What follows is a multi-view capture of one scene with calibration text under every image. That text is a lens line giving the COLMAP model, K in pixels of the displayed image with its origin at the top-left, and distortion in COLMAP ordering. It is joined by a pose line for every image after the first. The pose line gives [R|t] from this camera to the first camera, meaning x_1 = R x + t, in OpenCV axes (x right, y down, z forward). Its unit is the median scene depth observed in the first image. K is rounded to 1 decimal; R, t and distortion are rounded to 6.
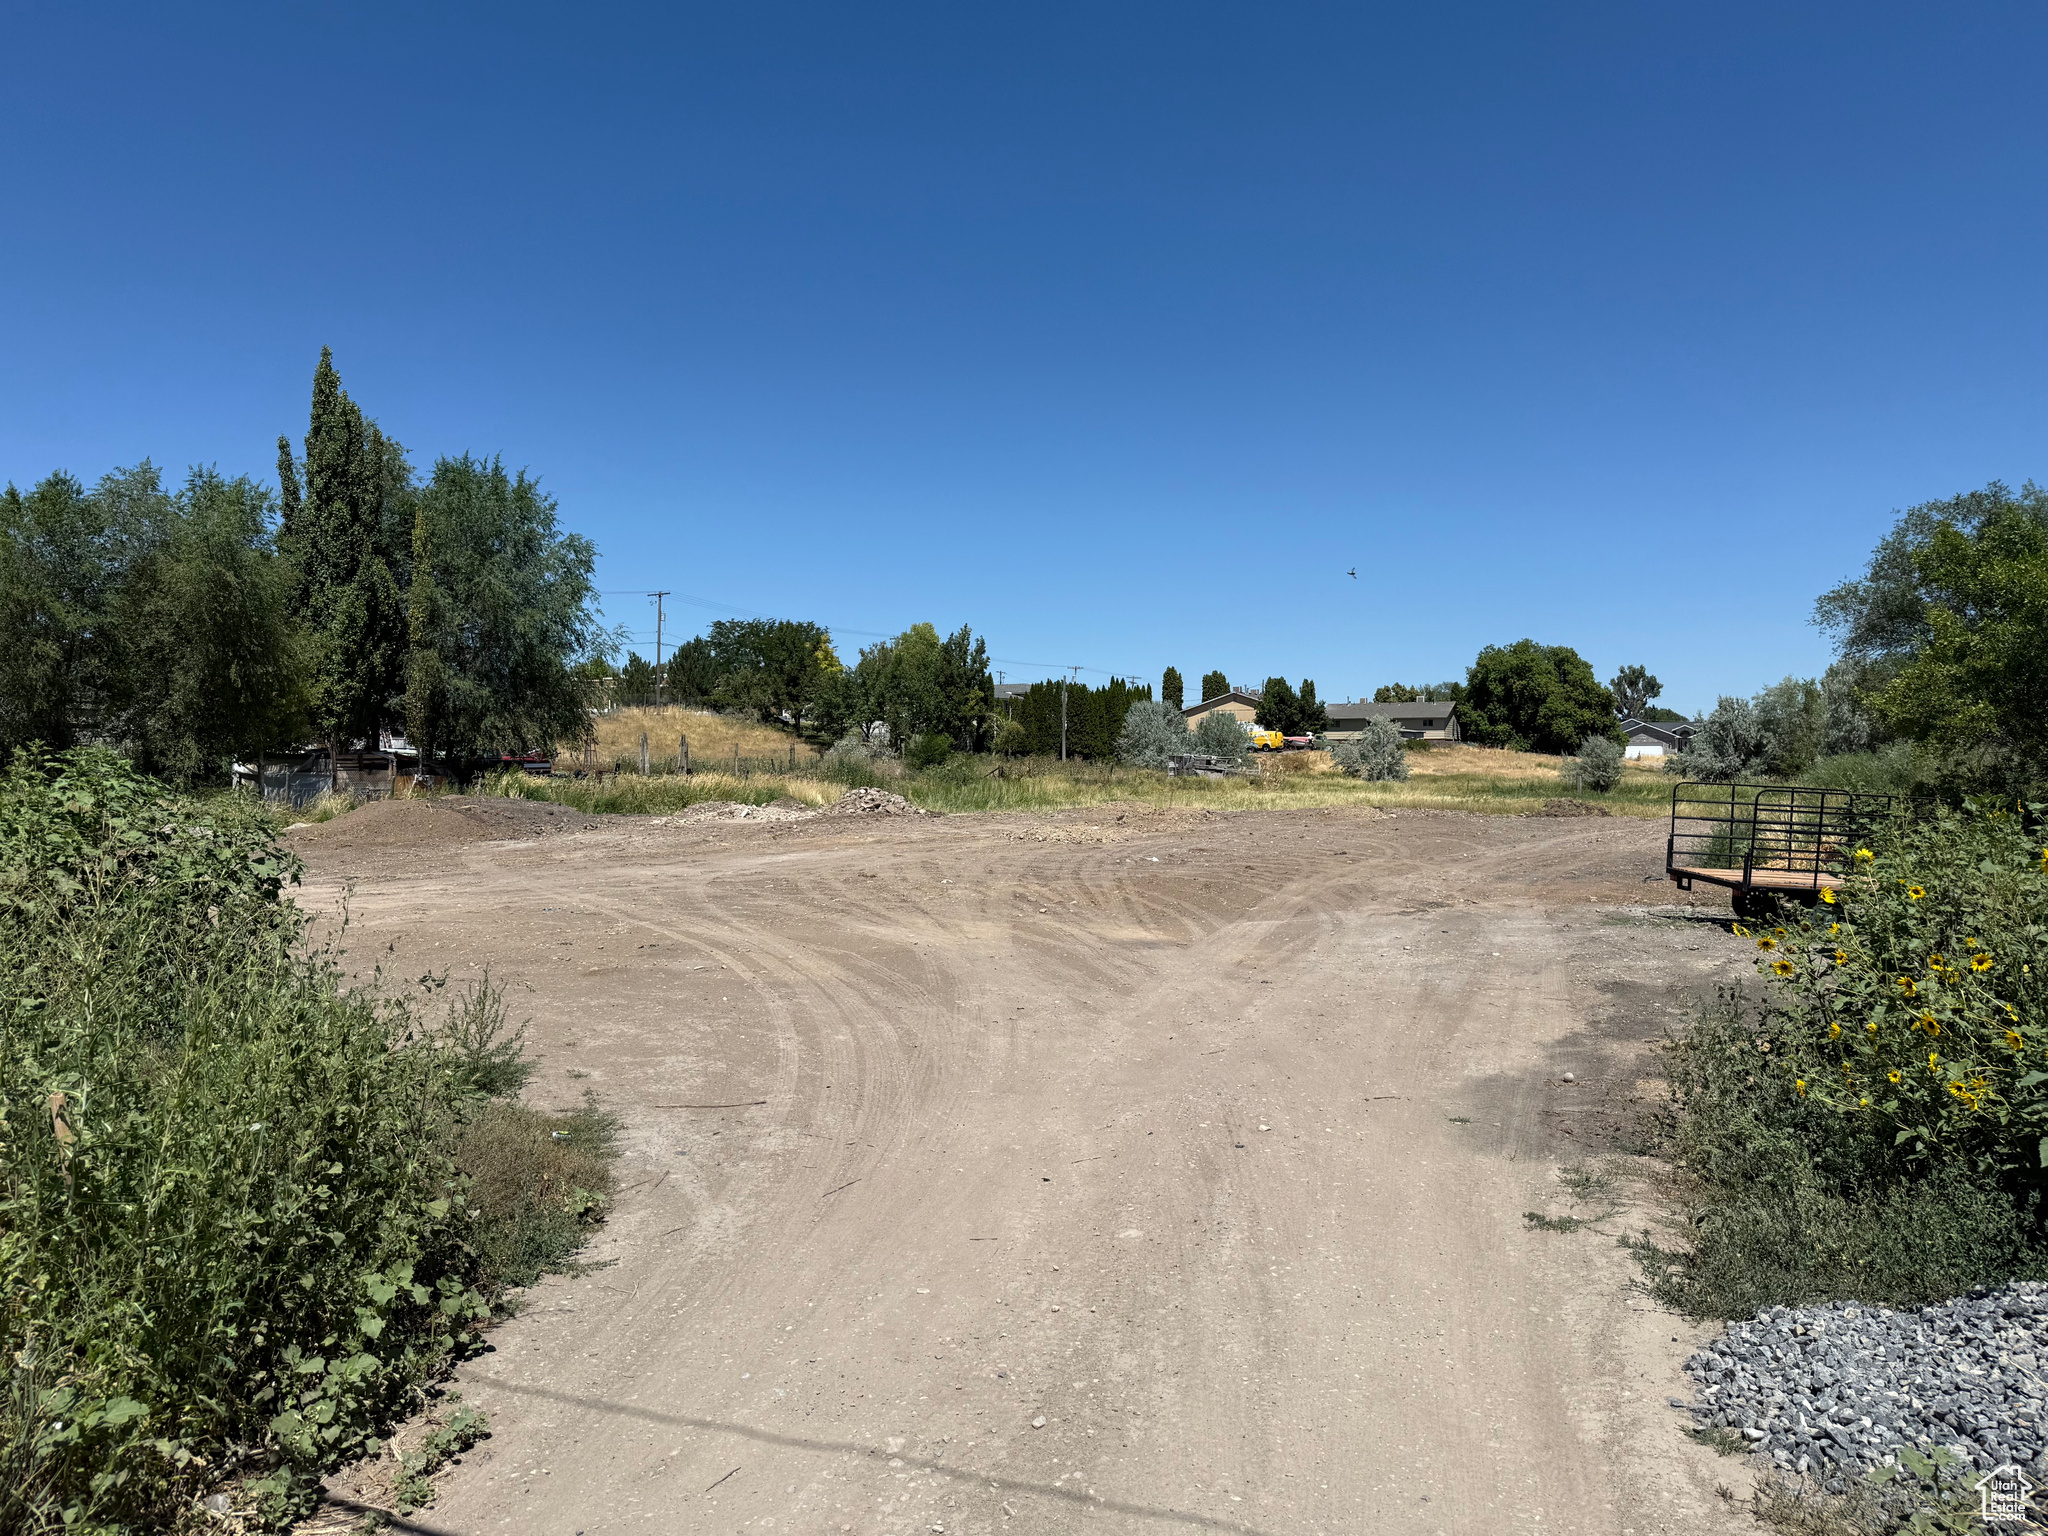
lens RADIAL K [[1445.5, 0, 1019.0], [0, 1445.5, 734.5], [0, 0, 1]] dist [0.032352, -0.002611]
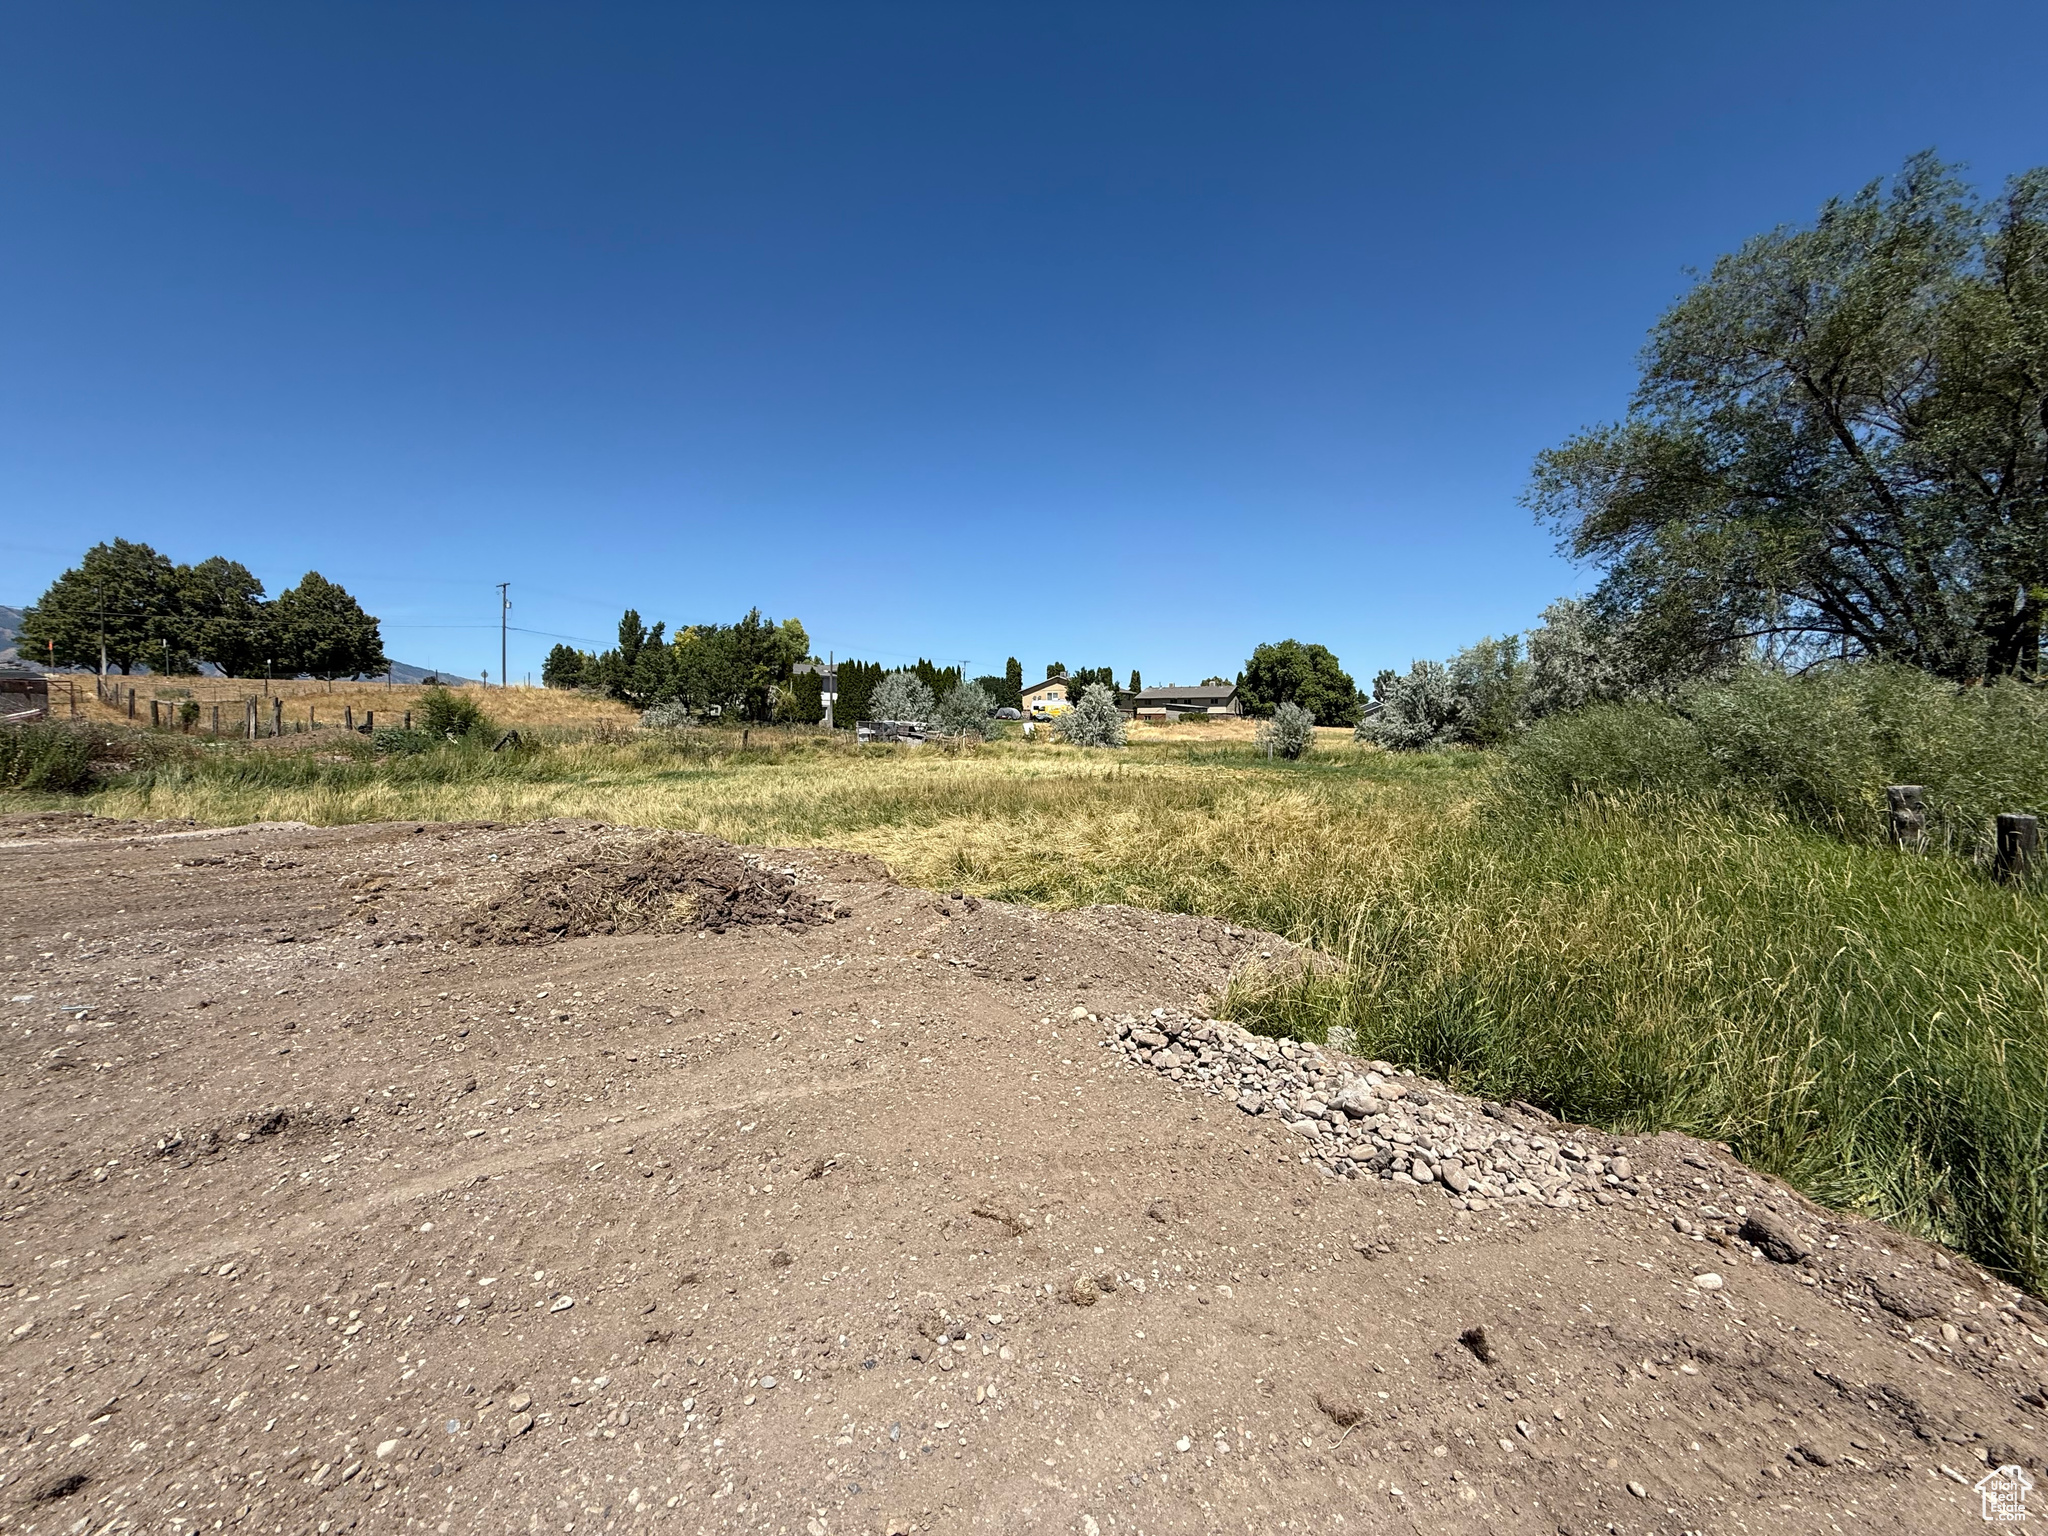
lens RADIAL K [[808.8, 0, 1024.0], [0, 808.8, 768.0], [0, 0, 1]] dist [-0.000514, -0.000122]
pose [[0.999573, 0.002560, -0.029115, 0.230944], [-0.000680, 0.997923, 0.064410, 0.010016], [0.029219, -0.064362, 0.997499, 0.439705]]
